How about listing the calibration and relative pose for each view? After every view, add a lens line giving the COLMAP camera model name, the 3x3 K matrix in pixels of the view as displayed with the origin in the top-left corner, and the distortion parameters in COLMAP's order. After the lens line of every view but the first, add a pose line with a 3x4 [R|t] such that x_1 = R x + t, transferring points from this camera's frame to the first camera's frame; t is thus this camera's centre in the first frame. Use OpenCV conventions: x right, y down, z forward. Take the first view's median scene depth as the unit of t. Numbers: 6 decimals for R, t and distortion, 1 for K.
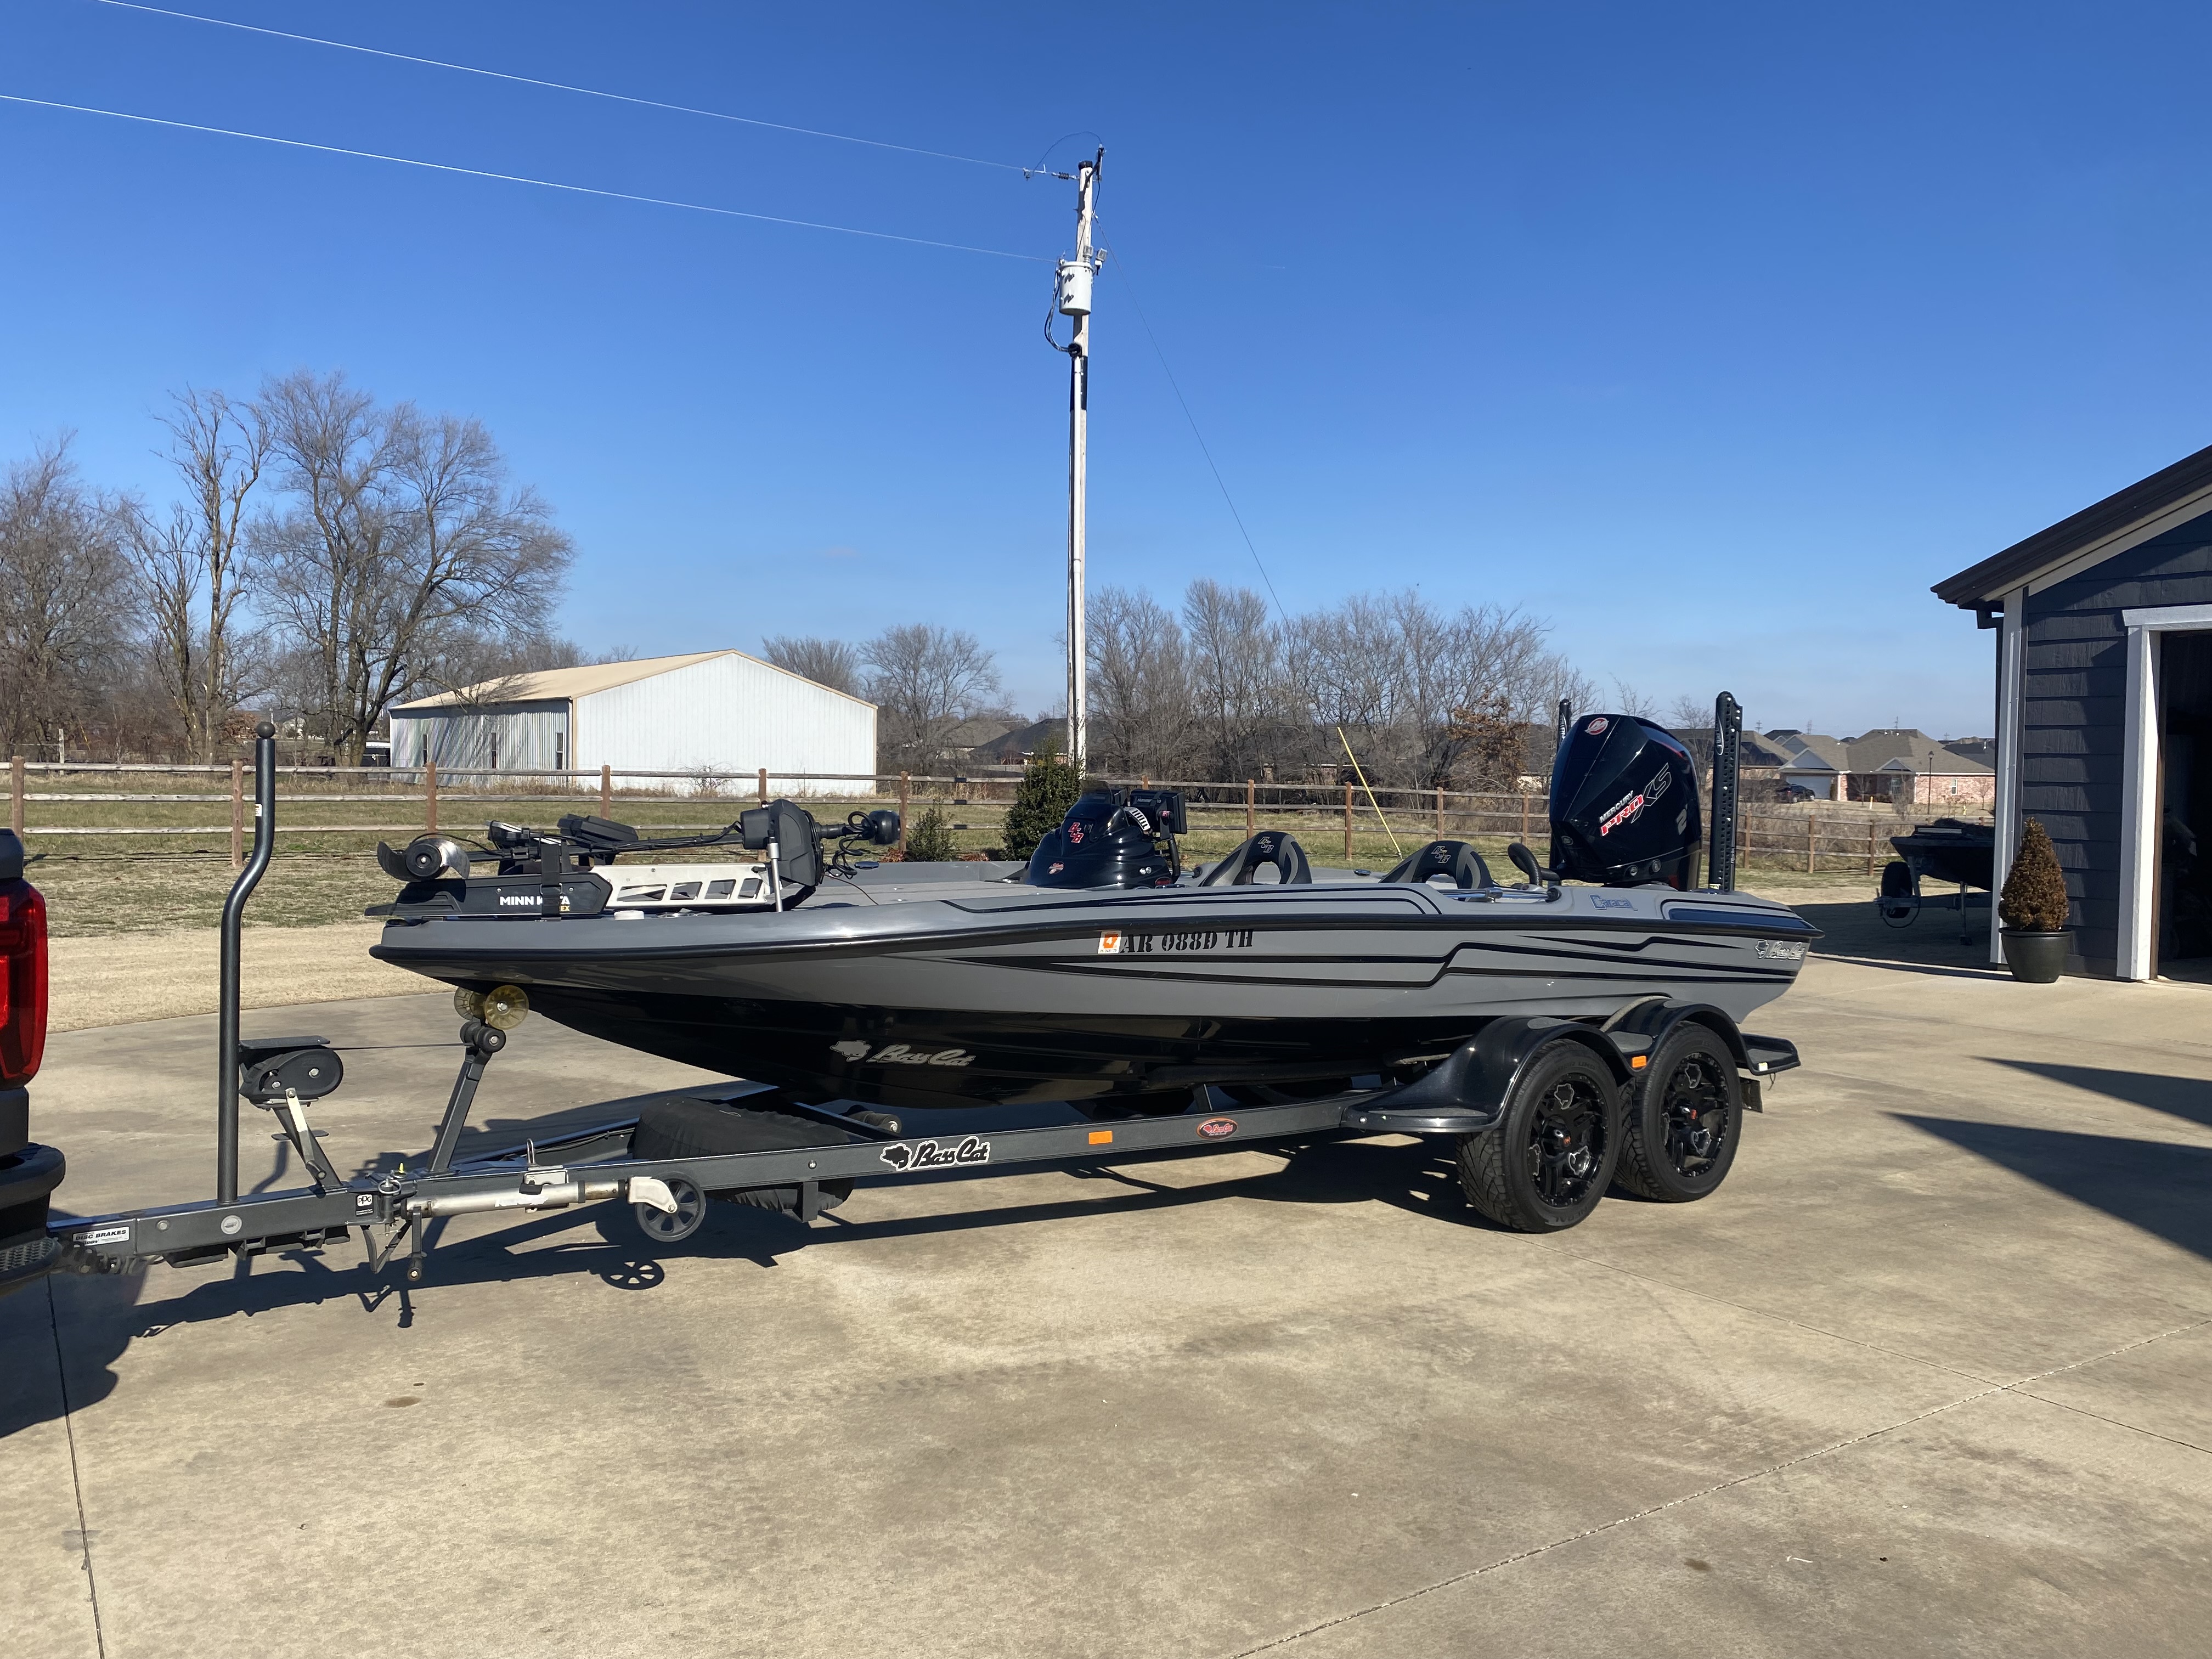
lens RADIAL K [[1692.8, 0, 1119.9], [0, 1692.8, 843.5], [0, 0, 1]] dist [0.012005, -0.016280]
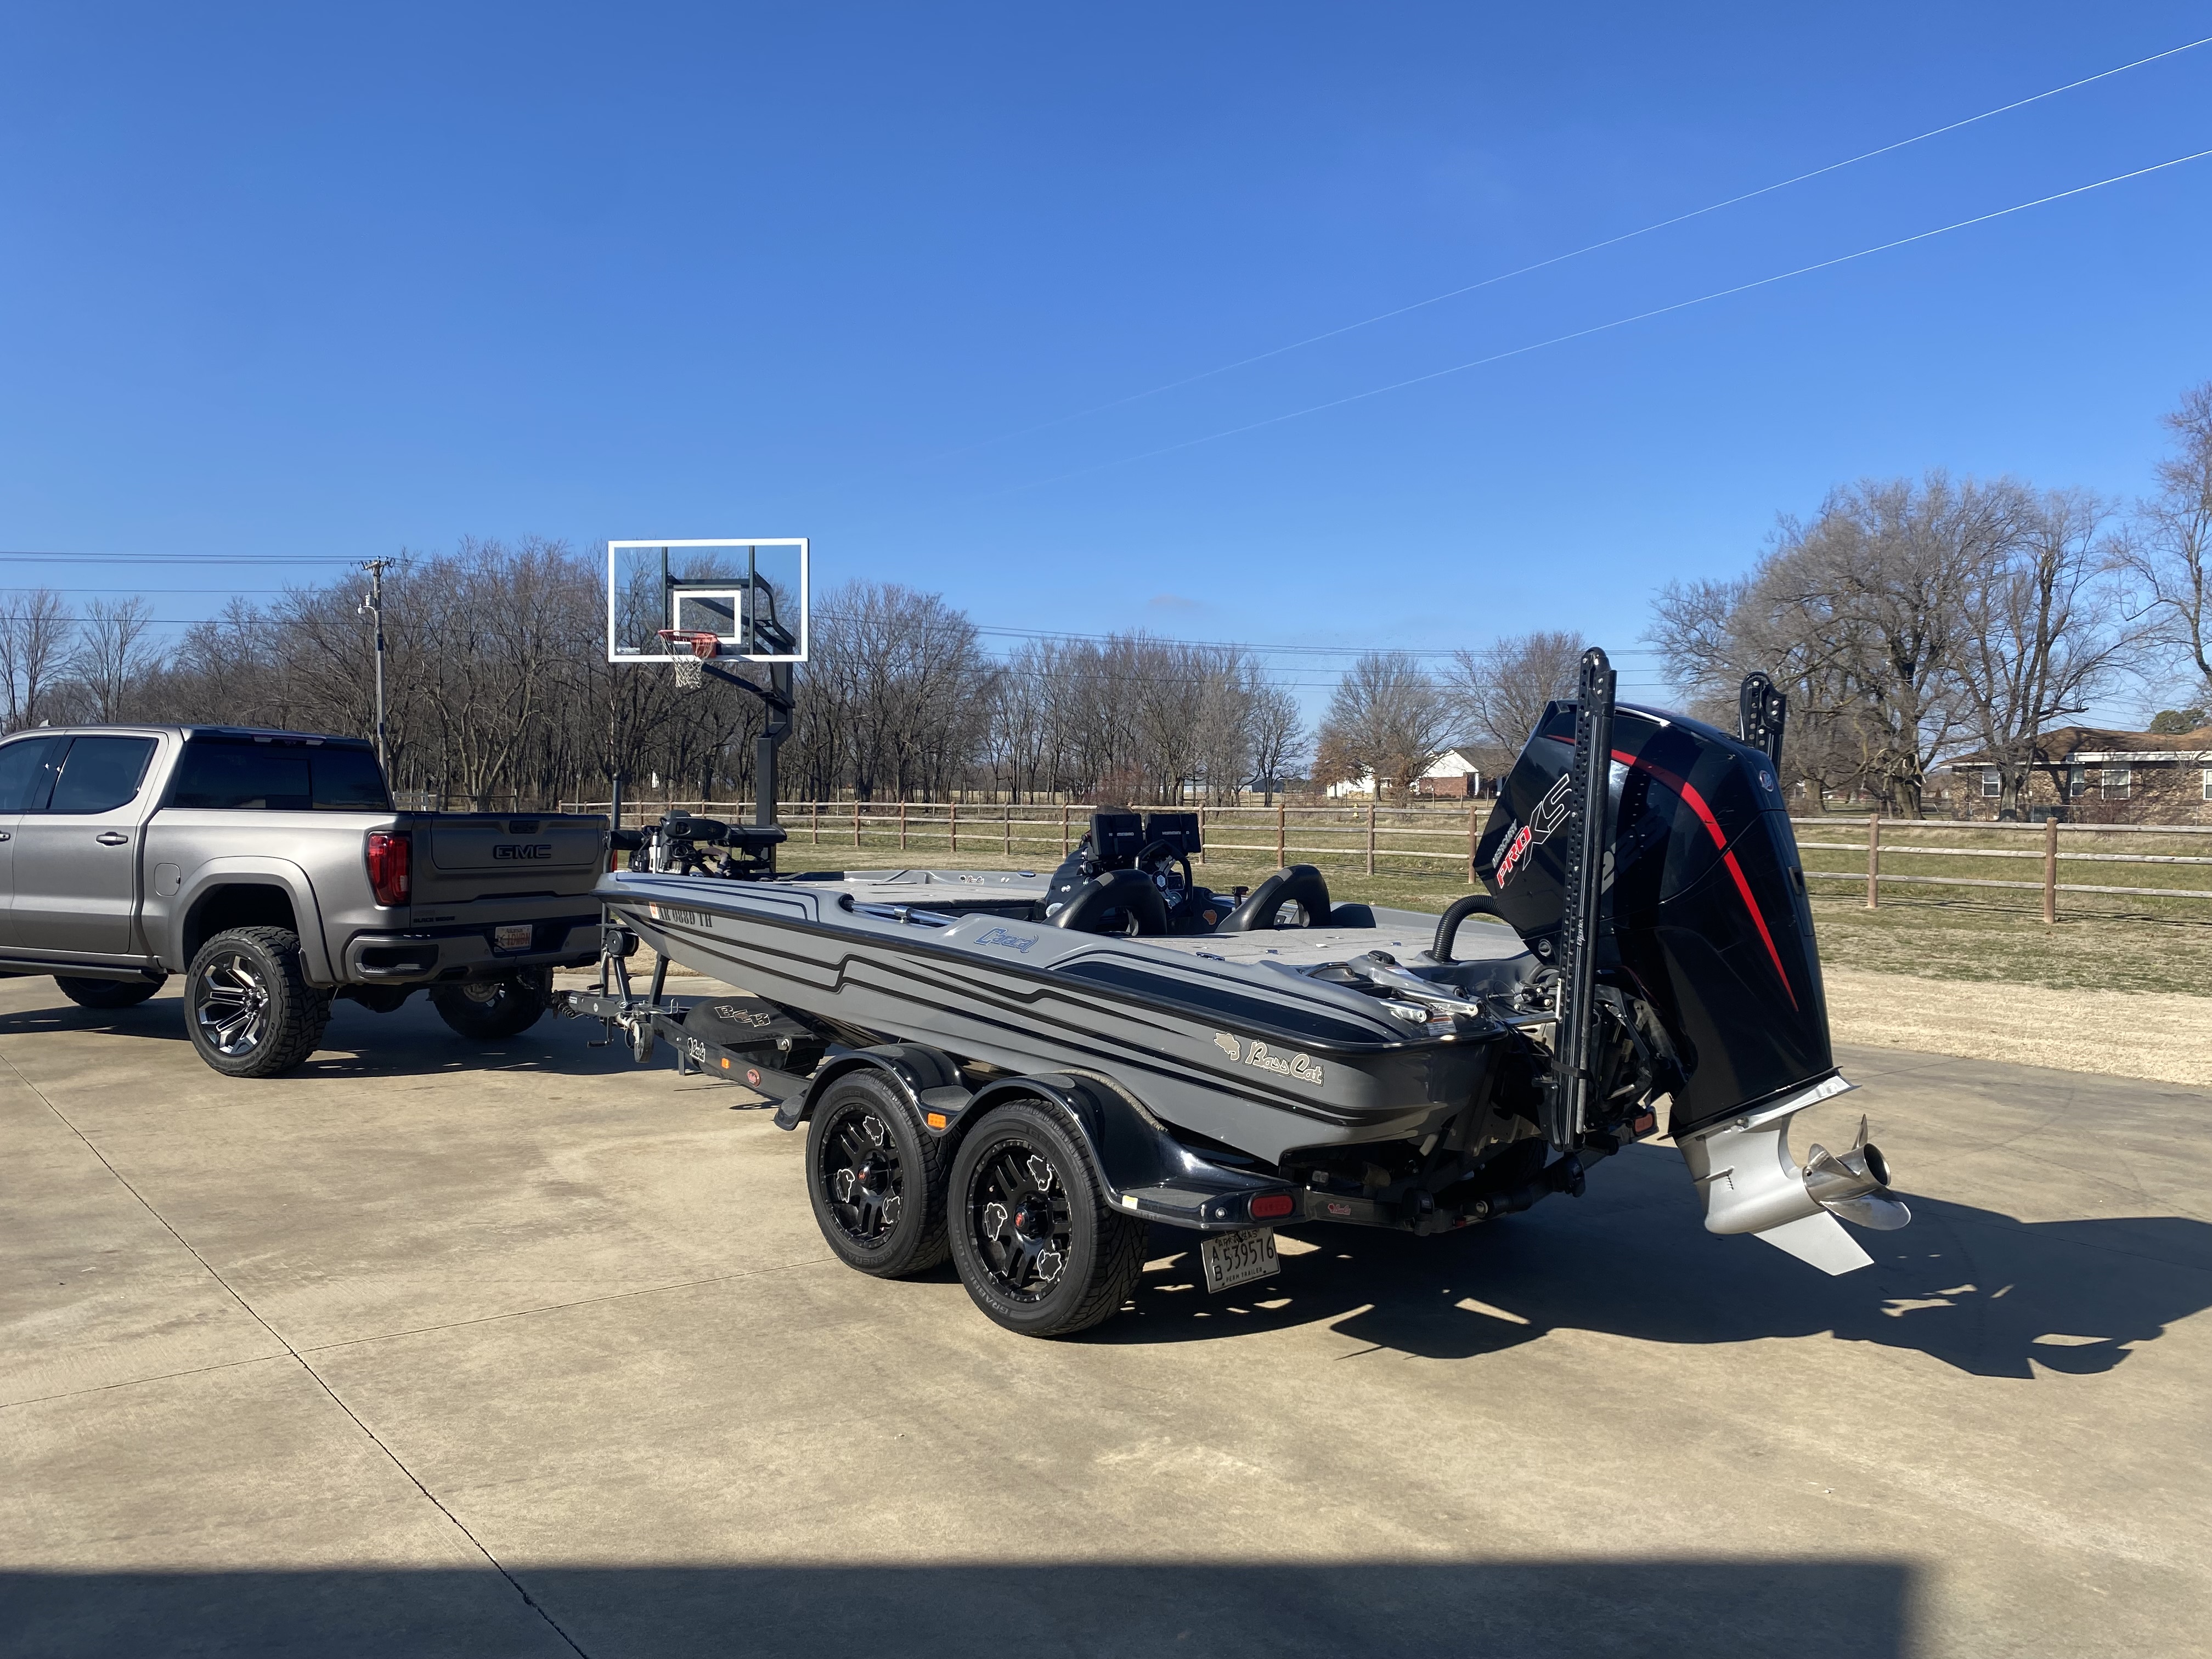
lens RADIAL K [[1692.8, 0, 1128.4], [0, 1692.8, 816.7], [0, 0, 1]] dist [0.012005, -0.016280]
pose [[0.104302, -0.007280, -0.994519, 0.120132], [-0.056823, 0.998296, -0.013267, -0.001986], [0.992921, 0.057895, 0.103710, 0.102478]]
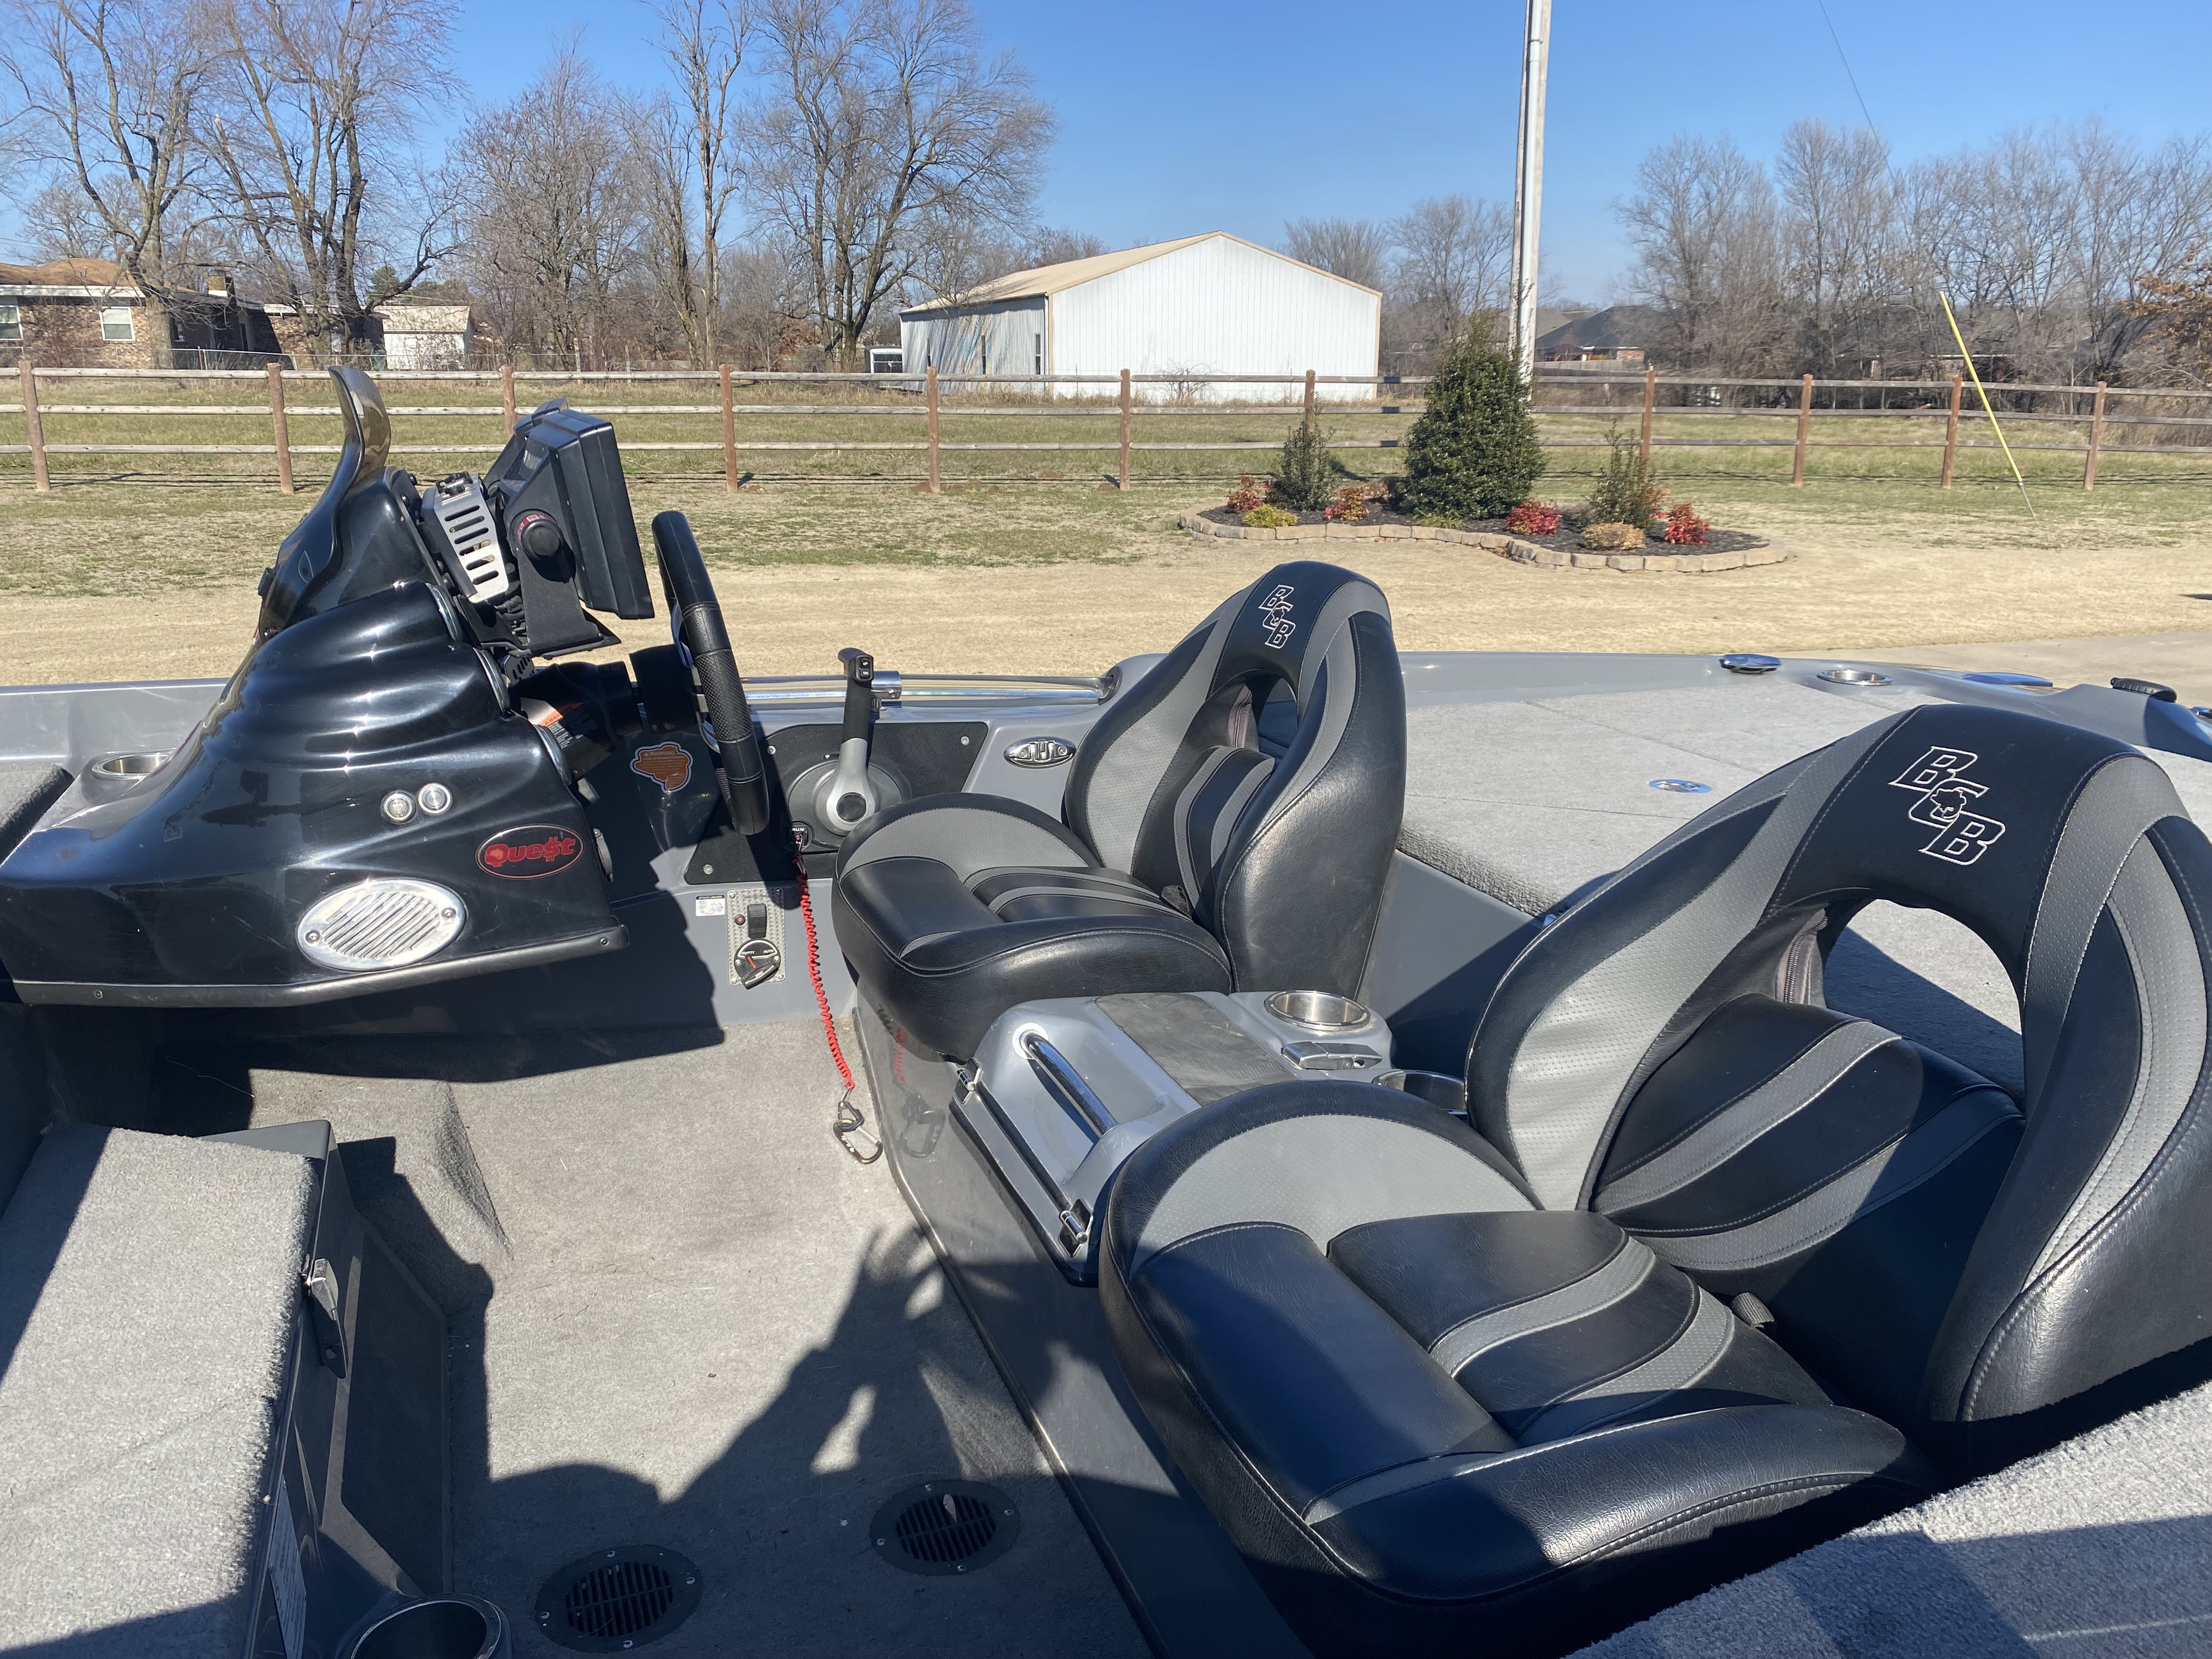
lens RADIAL K [[1692.8, 0, 1101.1], [0, 1692.8, 830.5], [0, 0, 1]] dist [0.012005, -0.016280]
pose [[0.944531, 0.072603, -0.320297, 0.018865], [-0.000533, 0.975597, 0.219570, -0.003214], [0.328422, -0.207220, 0.921520, 0.093141]]
